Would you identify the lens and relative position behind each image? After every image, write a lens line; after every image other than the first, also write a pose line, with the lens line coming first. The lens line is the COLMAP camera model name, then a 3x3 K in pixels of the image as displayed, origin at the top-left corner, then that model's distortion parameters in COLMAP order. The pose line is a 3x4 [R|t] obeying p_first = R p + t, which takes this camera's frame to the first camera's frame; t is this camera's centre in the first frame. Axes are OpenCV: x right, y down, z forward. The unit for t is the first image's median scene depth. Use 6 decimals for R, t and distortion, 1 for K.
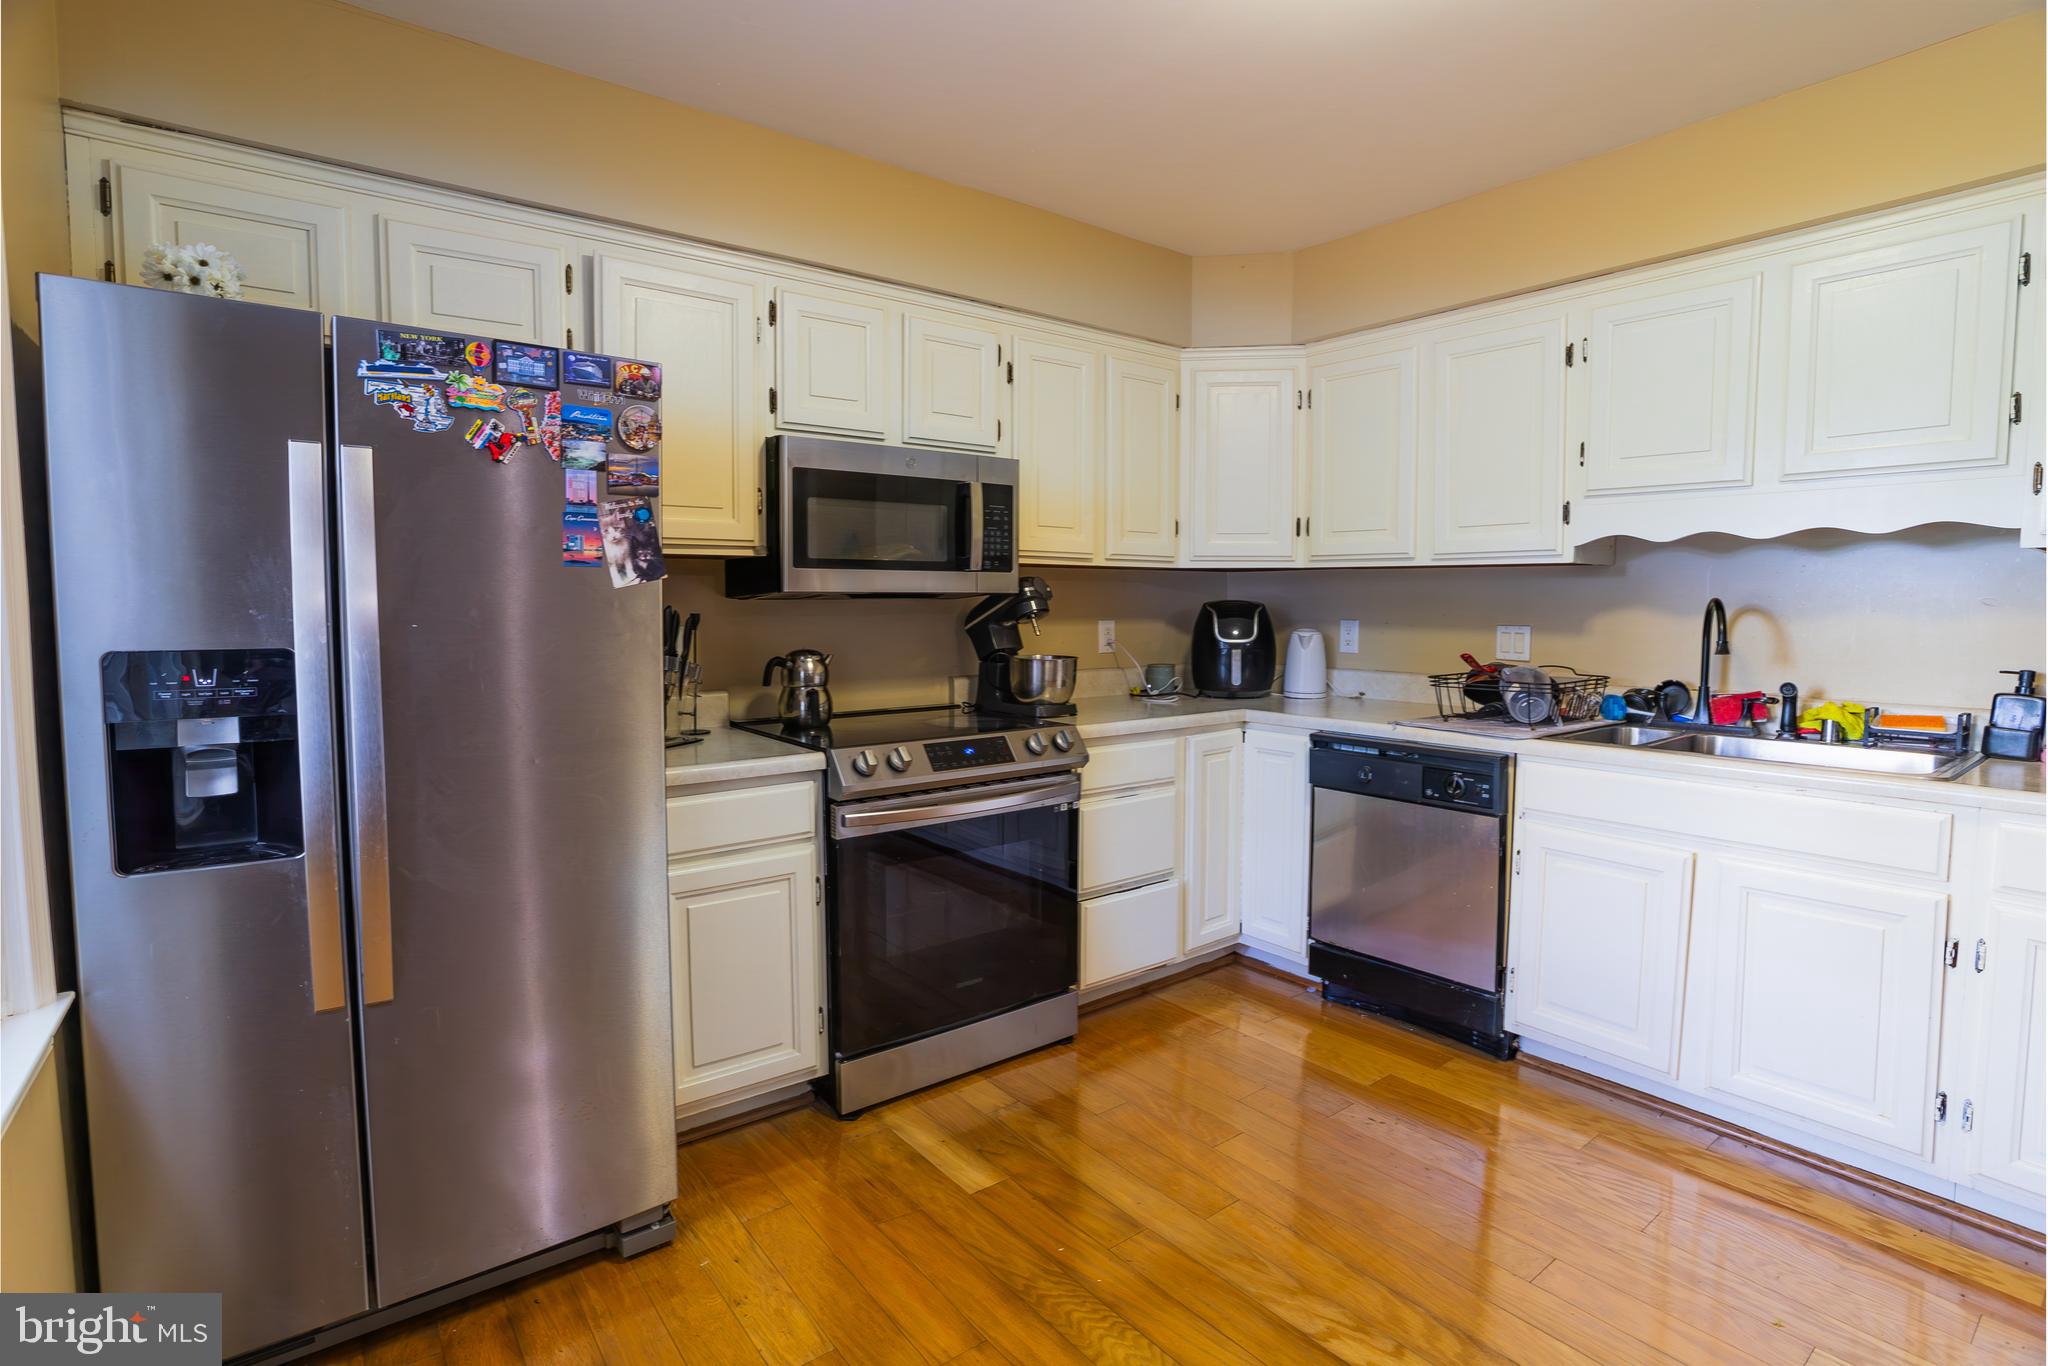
lens RADIAL K [[990.9, 0, 1030.6], [0, 990.9, 671.5], [0, 0, 1]] dist [-0.083520, 0.035704]
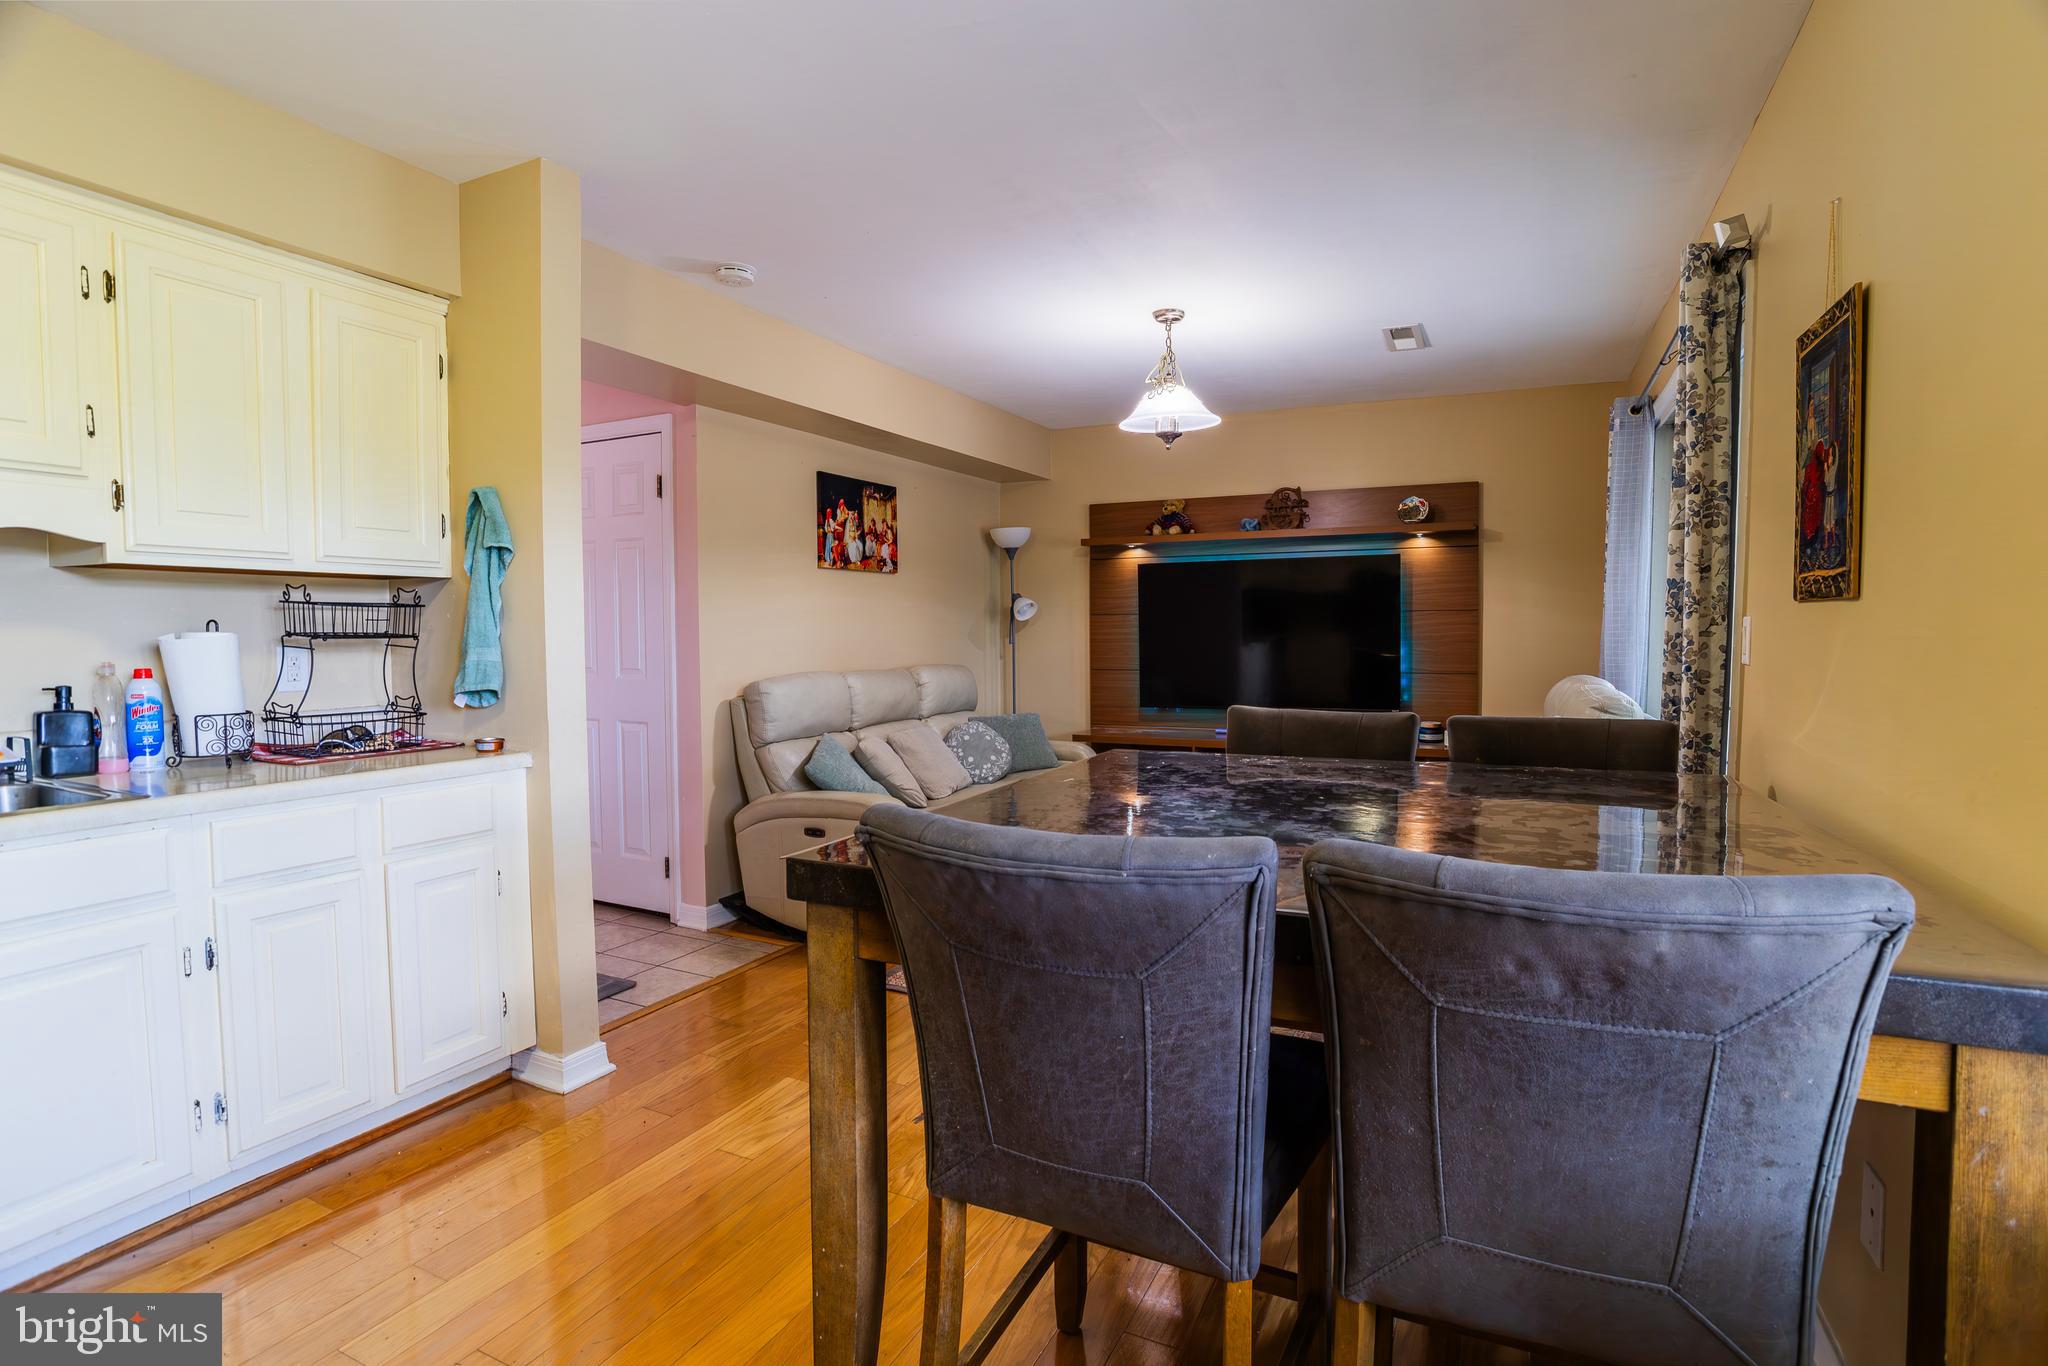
lens RADIAL K [[998.3, 0, 1027.0], [0, 998.3, 676.4], [0, 0, 1]] dist [-0.081141, 0.040663]
pose [[-0.448221, -0.043930, 0.892843, -0.232351], [0.065348, 0.994509, 0.081738, -0.022183], [-0.891531, 0.094982, -0.442889, 0.450221]]
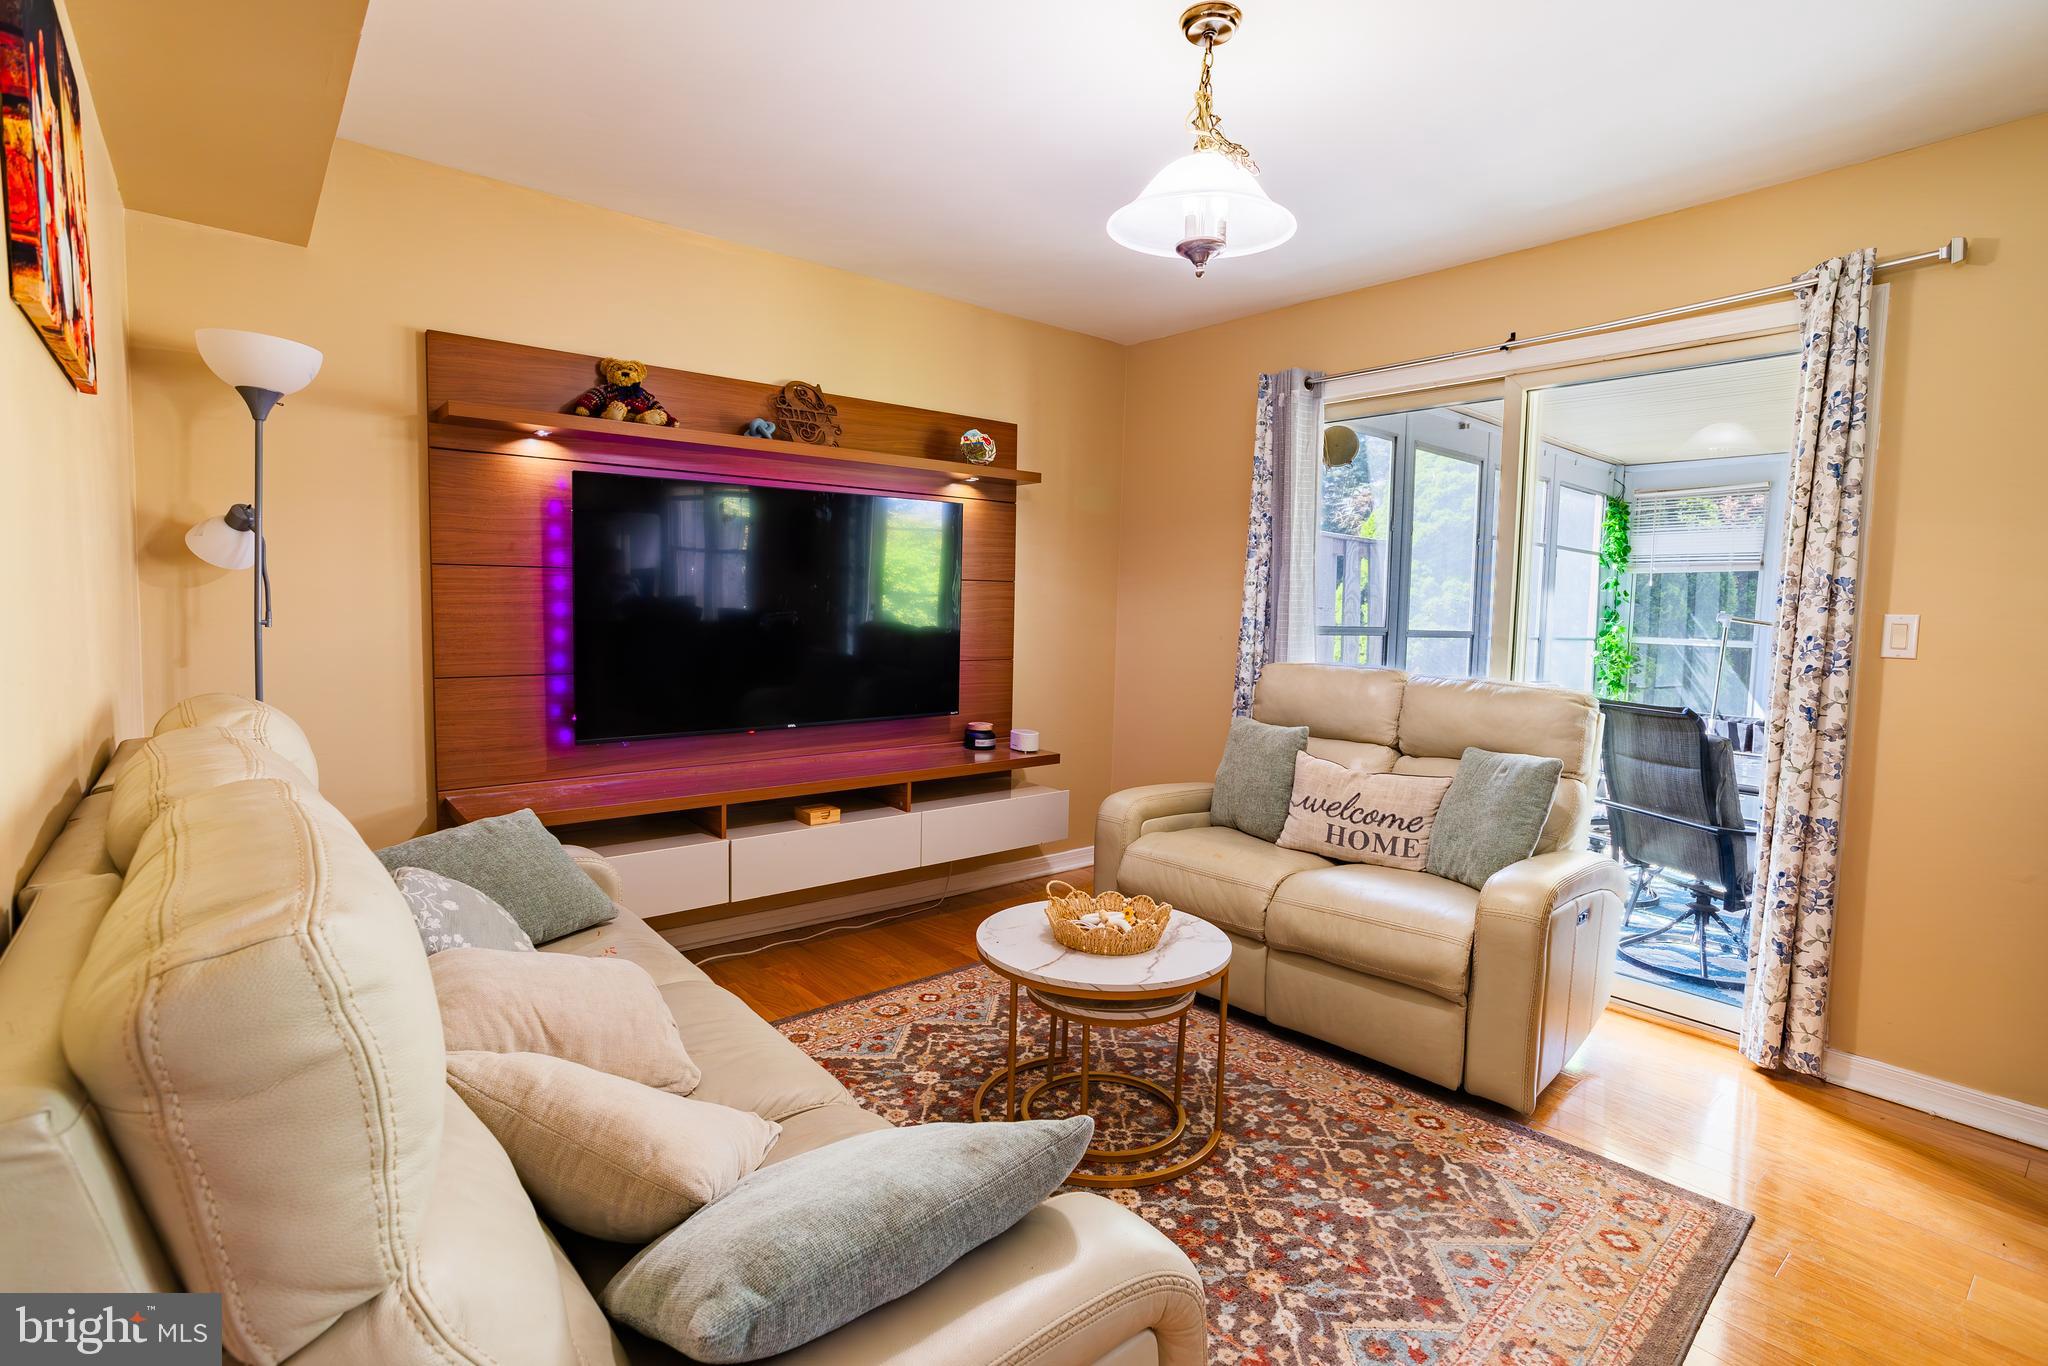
lens RADIAL K [[976.9, 0, 1019.5], [0, 976.9, 666.8], [0, 0, 1]] dist [-0.058658, 0.035931]
pose [[-0.998275, -0.020254, -0.055105, 1.196552], [-0.027689, 0.990088, 0.137694, -0.016696], [0.051770, 0.138983, -0.988941, 0.380096]]
